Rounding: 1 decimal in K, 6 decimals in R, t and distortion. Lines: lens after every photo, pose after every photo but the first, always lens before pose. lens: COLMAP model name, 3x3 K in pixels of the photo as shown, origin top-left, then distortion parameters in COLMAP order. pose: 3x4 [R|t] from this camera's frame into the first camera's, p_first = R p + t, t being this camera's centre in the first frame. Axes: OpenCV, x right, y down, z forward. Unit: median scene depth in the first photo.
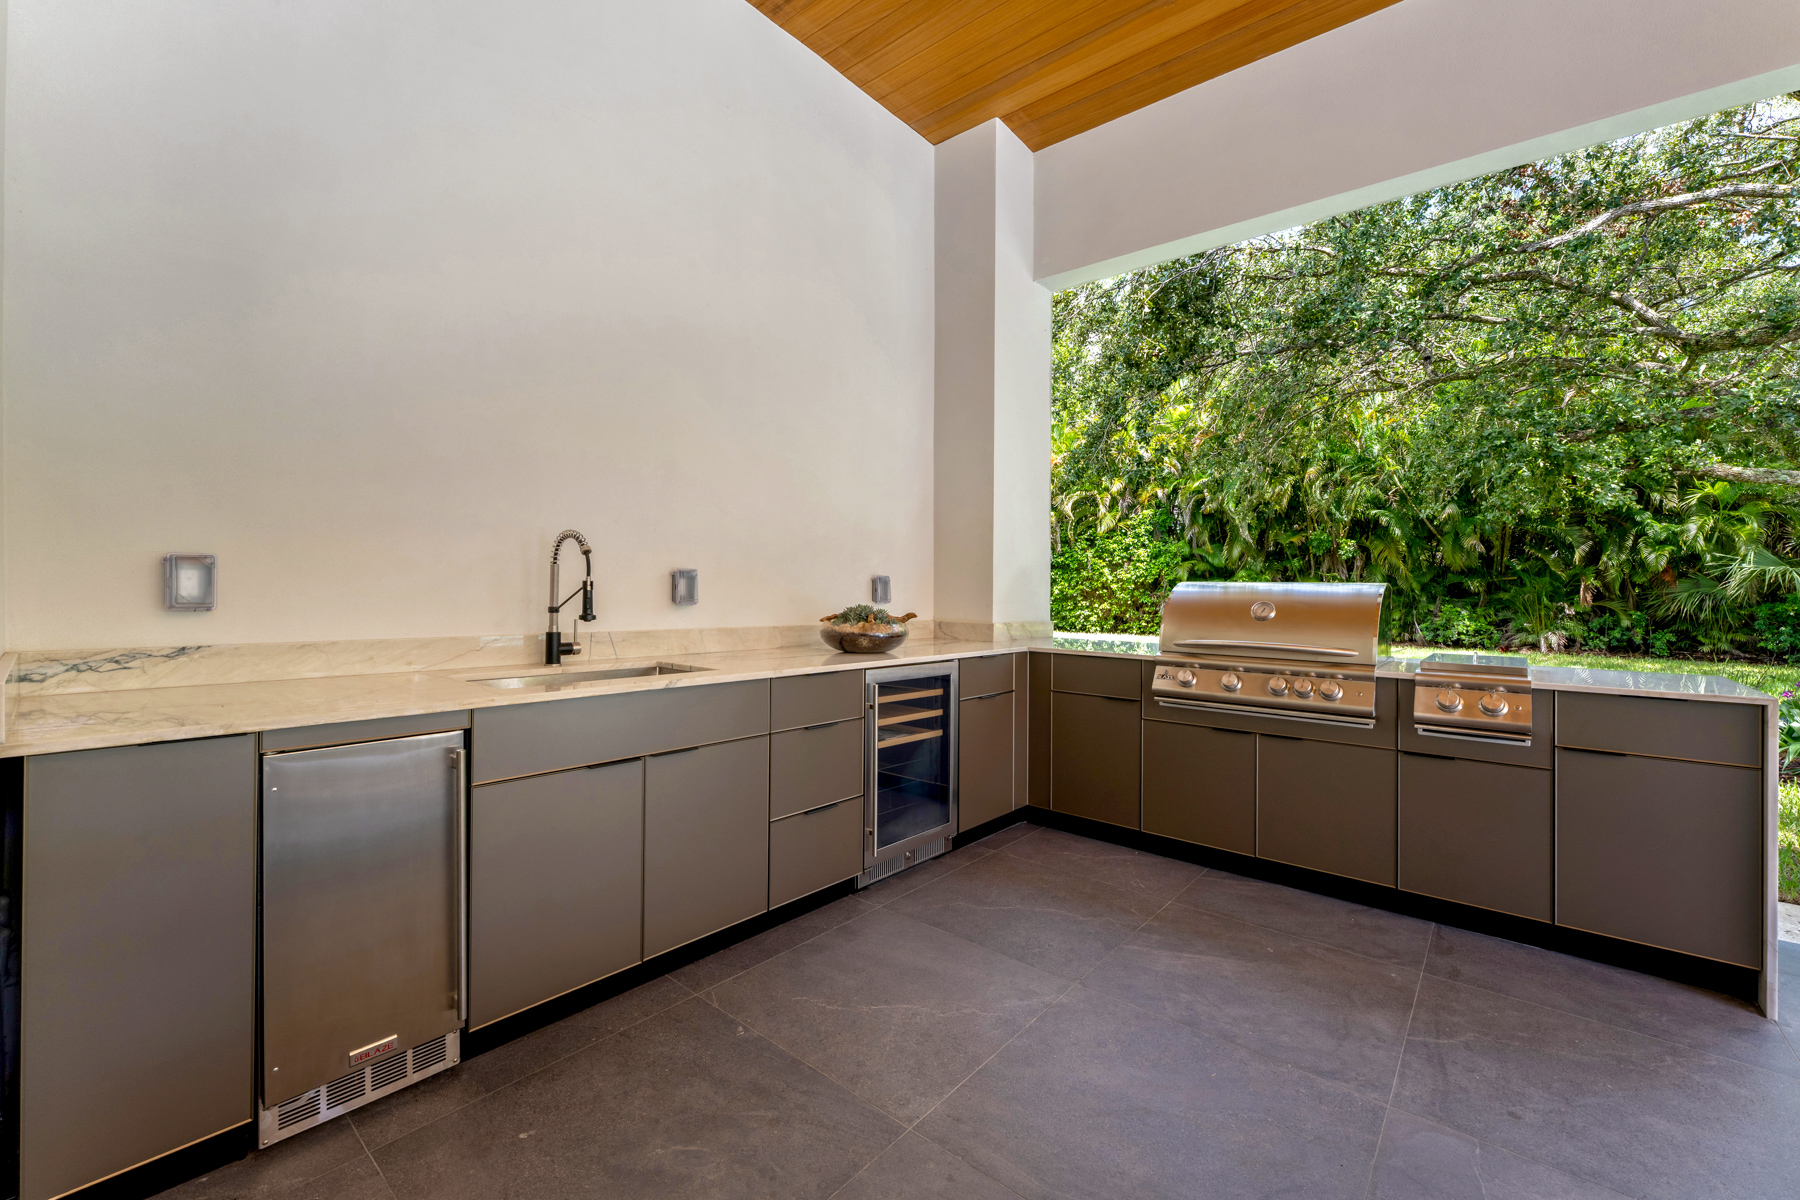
lens RADIAL K [[736.2, 0, 895.2], [0, 736.2, 595.5], [0, 0, 1]] dist [-0.001051, -0.000467]
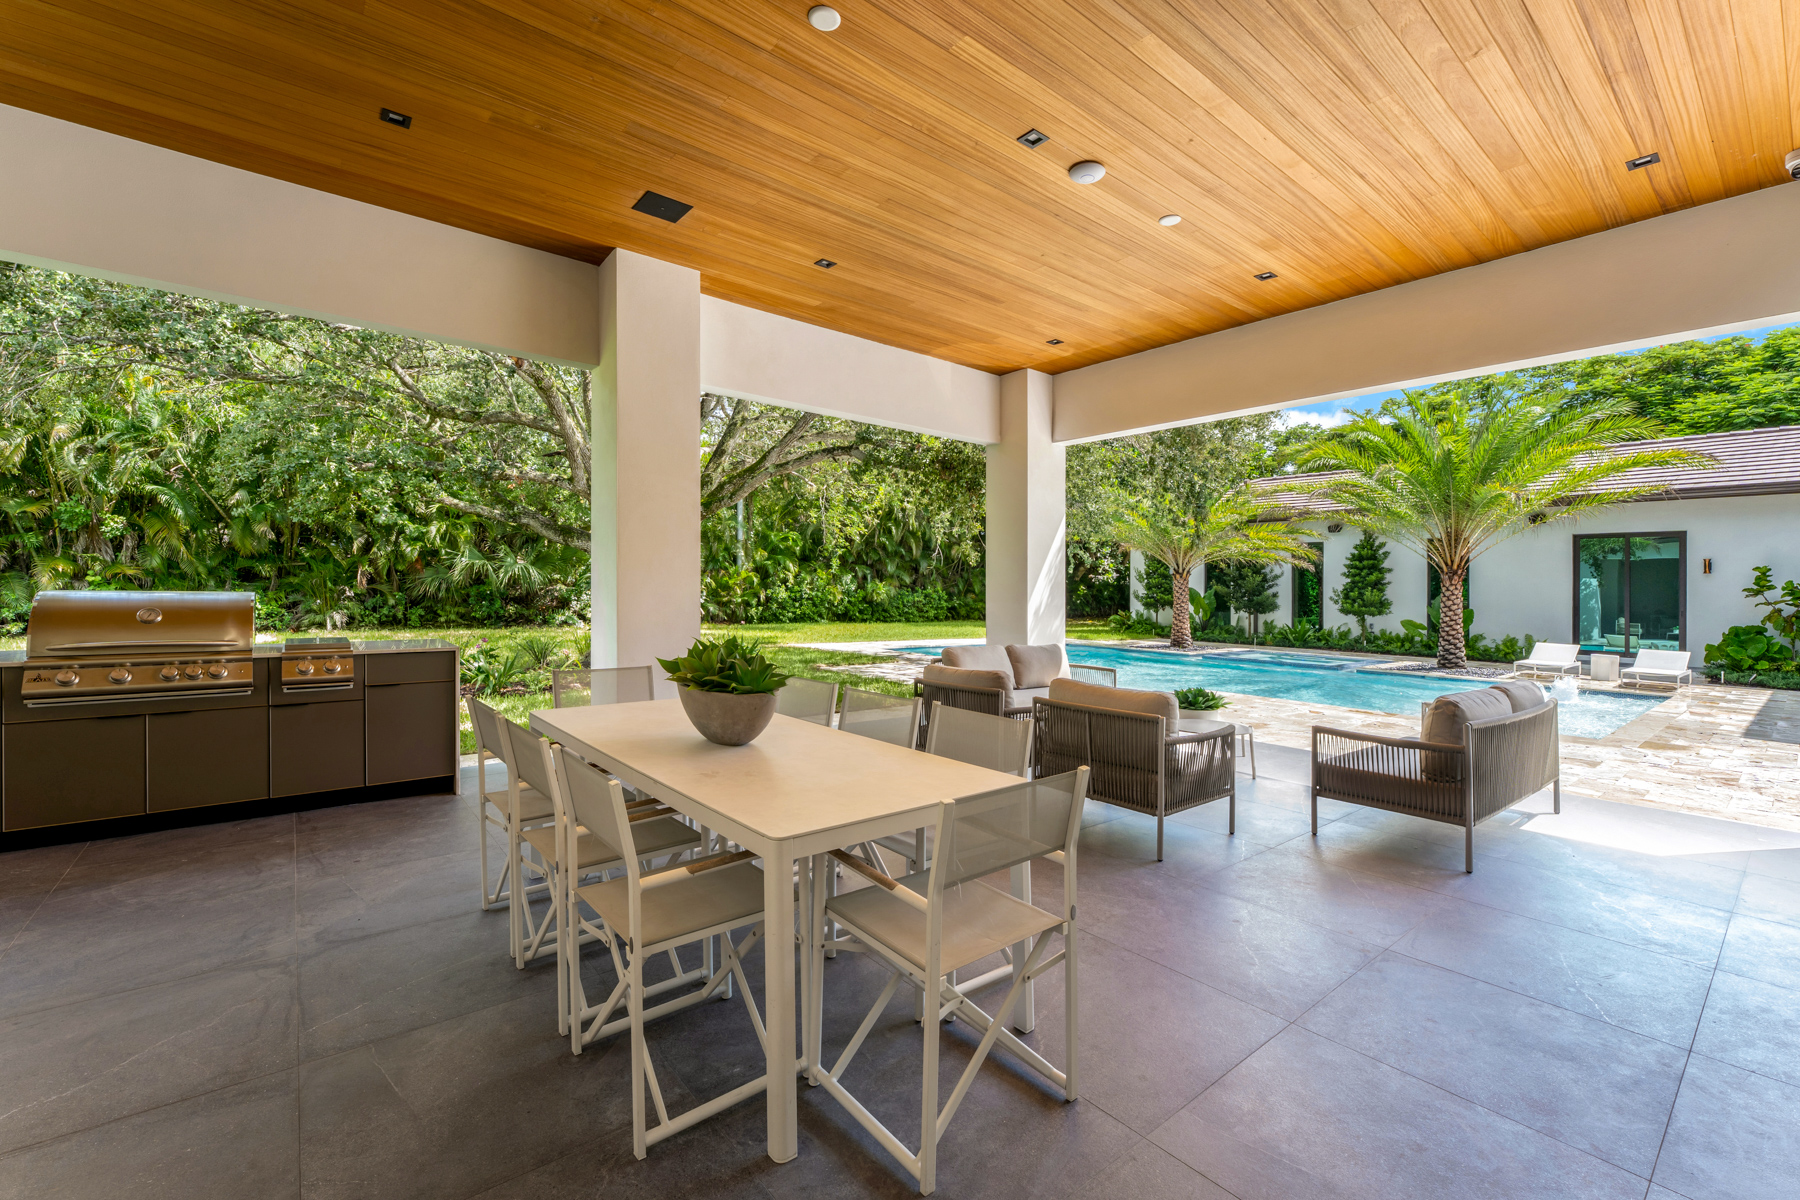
lens RADIAL K [[736.2, 0, 895.6], [0, 736.2, 587.5], [0, 0, 1]] dist [-0.001051, -0.000467]
pose [[0.184696, -0.012710, 0.982714, -0.077857], [-0.003869, 0.999899, 0.013660, -0.007718], [-0.982788, -0.006325, 0.184628, -0.074594]]
